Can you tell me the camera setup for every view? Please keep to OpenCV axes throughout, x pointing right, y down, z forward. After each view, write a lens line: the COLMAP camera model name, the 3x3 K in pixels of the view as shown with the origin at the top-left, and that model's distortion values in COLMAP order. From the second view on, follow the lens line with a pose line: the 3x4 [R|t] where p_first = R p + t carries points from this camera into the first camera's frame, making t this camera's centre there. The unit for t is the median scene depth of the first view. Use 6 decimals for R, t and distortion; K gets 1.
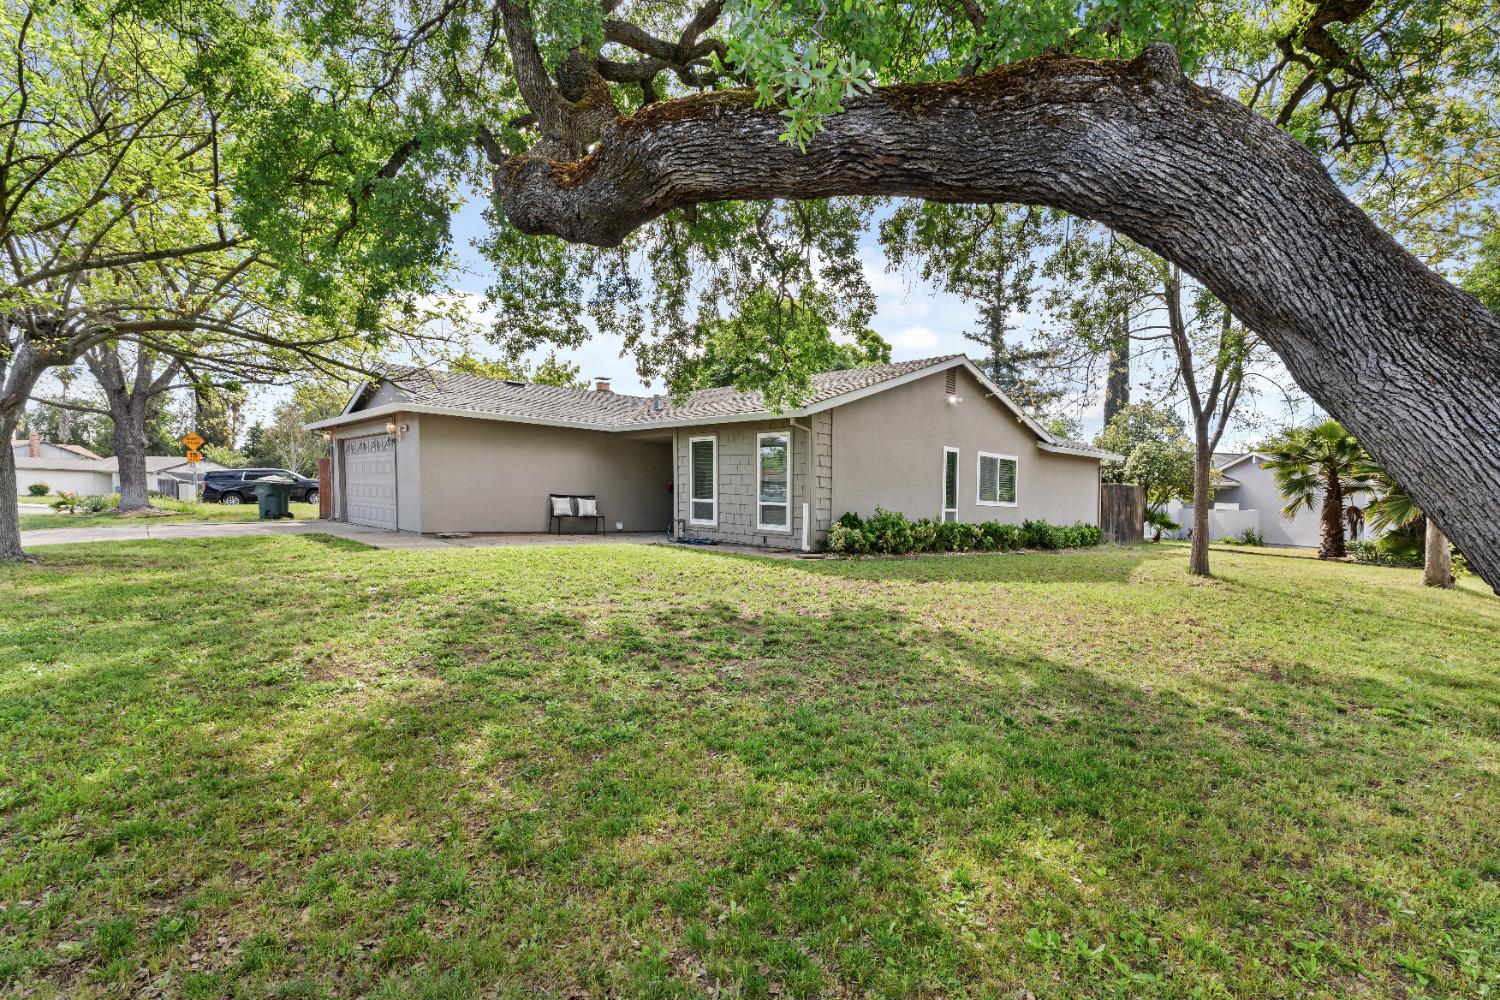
lens RADIAL K [[718.9, 0, 748.3], [0, 718.9, 504.7], [0, 0, 1]] dist [0.002972, -0.000524]
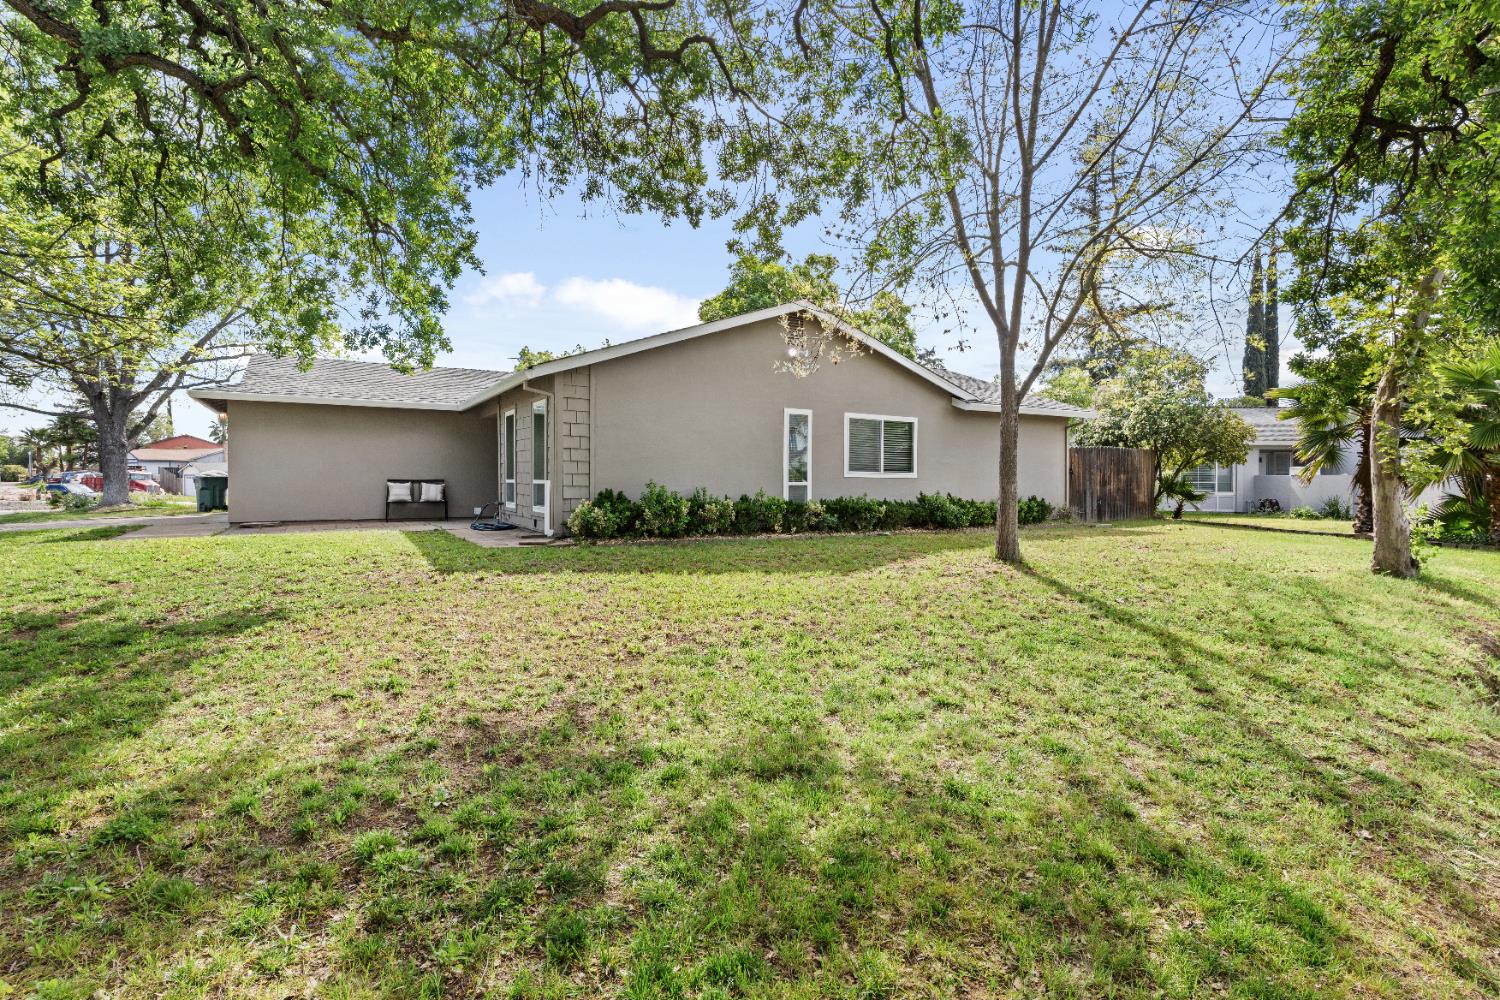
lens RADIAL K [[718.9, 0, 752.3], [0, 718.9, 489.6], [0, 0, 1]] dist [0.002972, -0.000524]
pose [[0.981716, -0.026841, -0.188451, 0.378109], [0.027129, 0.999631, -0.001053, 0.013273], [0.188410, -0.004079, 0.982082, 0.160708]]
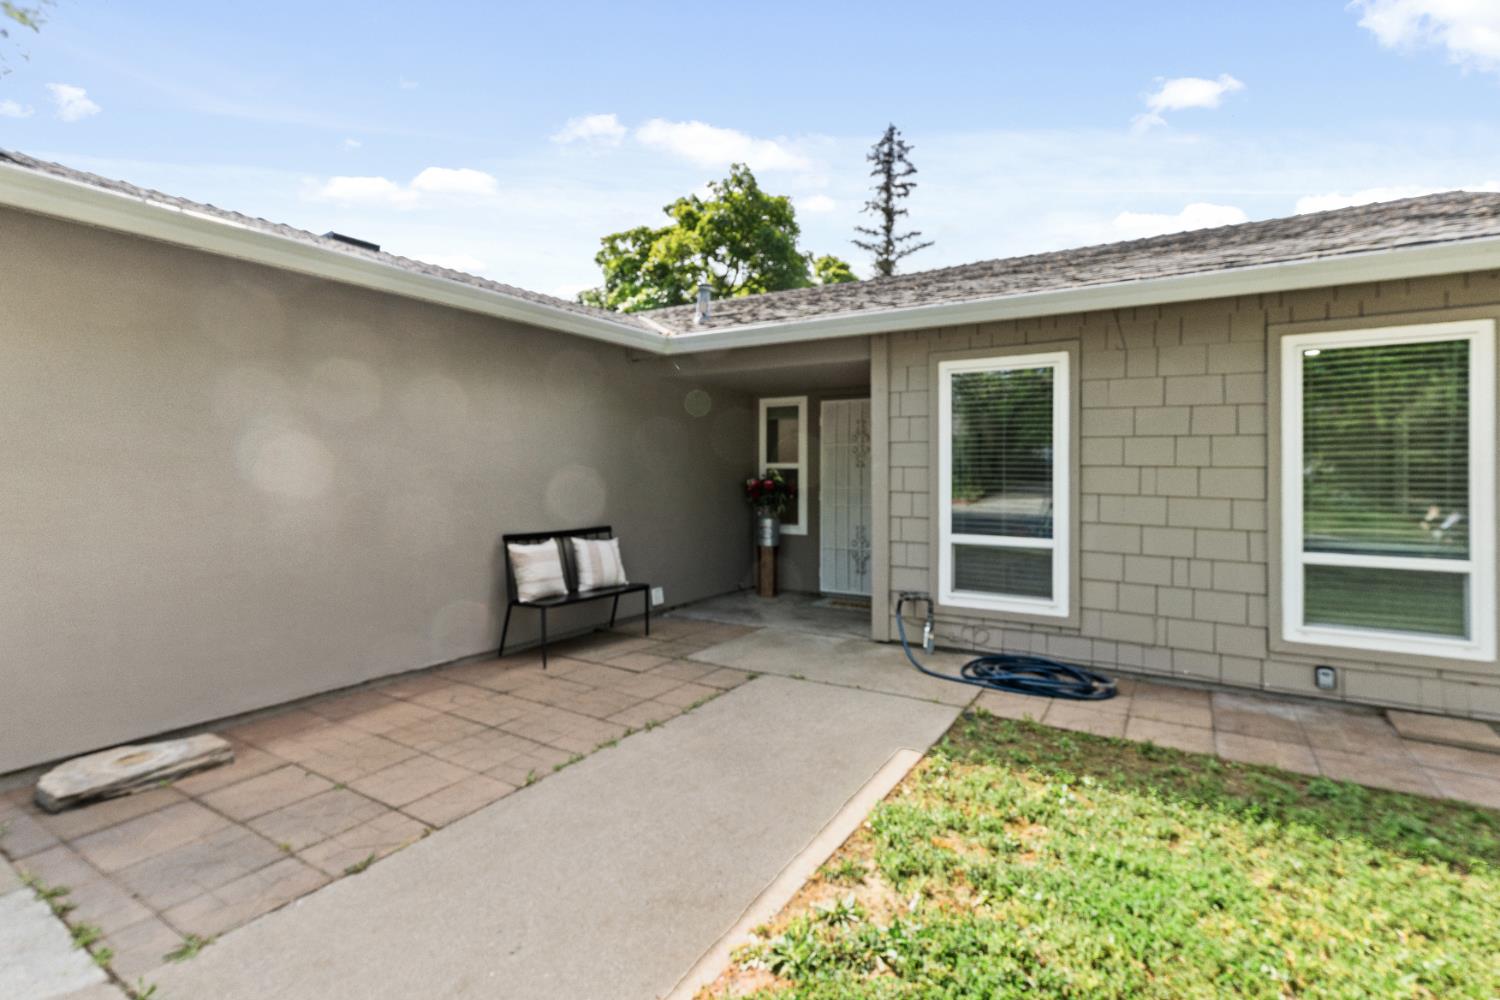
lens RADIAL K [[718.9, 0, 755.3], [0, 718.9, 495.6], [0, 0, 1]] dist [0.002972, -0.000524]
pose [[0.949167, -0.030088, 0.313330, -0.269052], [0.020688, 0.999232, 0.033283, -0.039624], [-0.314091, -0.025108, 0.949061, 0.670438]]
